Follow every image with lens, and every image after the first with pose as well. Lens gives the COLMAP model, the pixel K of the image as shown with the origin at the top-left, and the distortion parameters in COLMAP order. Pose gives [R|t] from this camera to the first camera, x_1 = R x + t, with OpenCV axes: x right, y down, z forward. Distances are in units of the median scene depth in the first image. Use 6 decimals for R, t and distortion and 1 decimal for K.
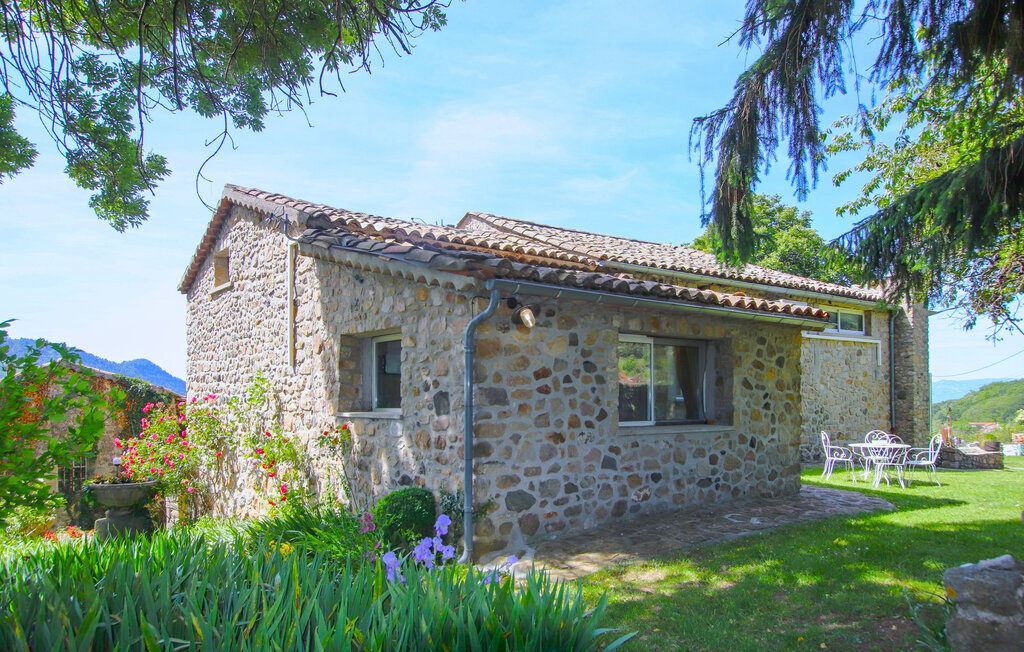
lens RADIAL K [[1120.4, 0, 512.0], [0, 1120.4, 326.0], [0, 0, 1]] dist [-0.059475, 0.008686]
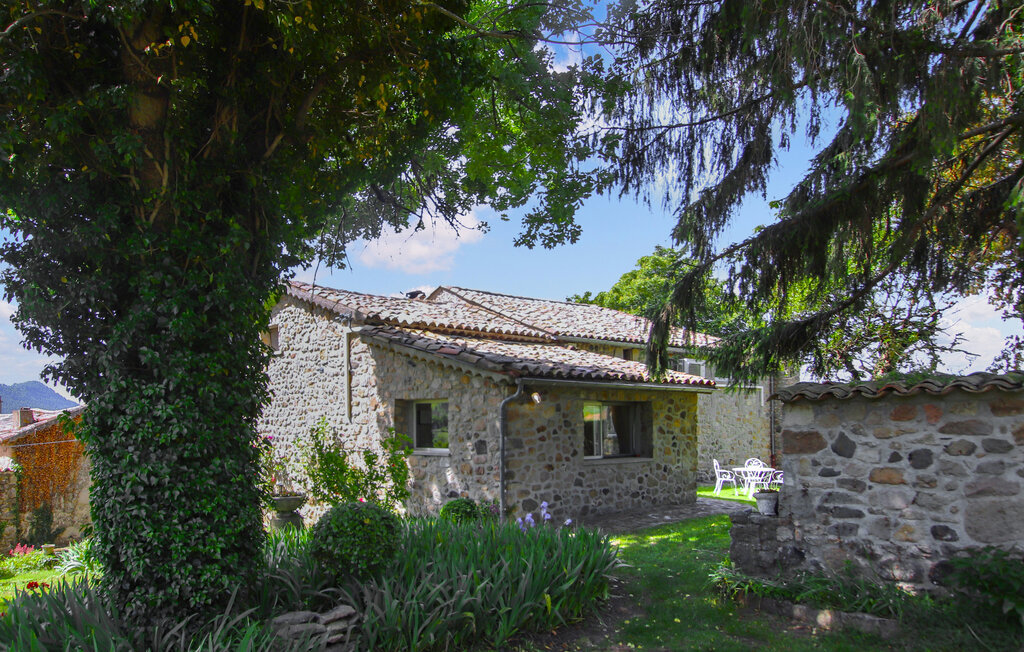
lens RADIAL K [[1120.4, 0, 512.0], [0, 1120.4, 326.0], [0, 0, 1]] dist [-0.059475, 0.008686]
pose [[0.996873, 0.002532, 0.078982, -0.118751], [-0.000887, 0.999782, -0.020846, -0.060934], [-0.079017, 0.020711, 0.996658, -0.529815]]
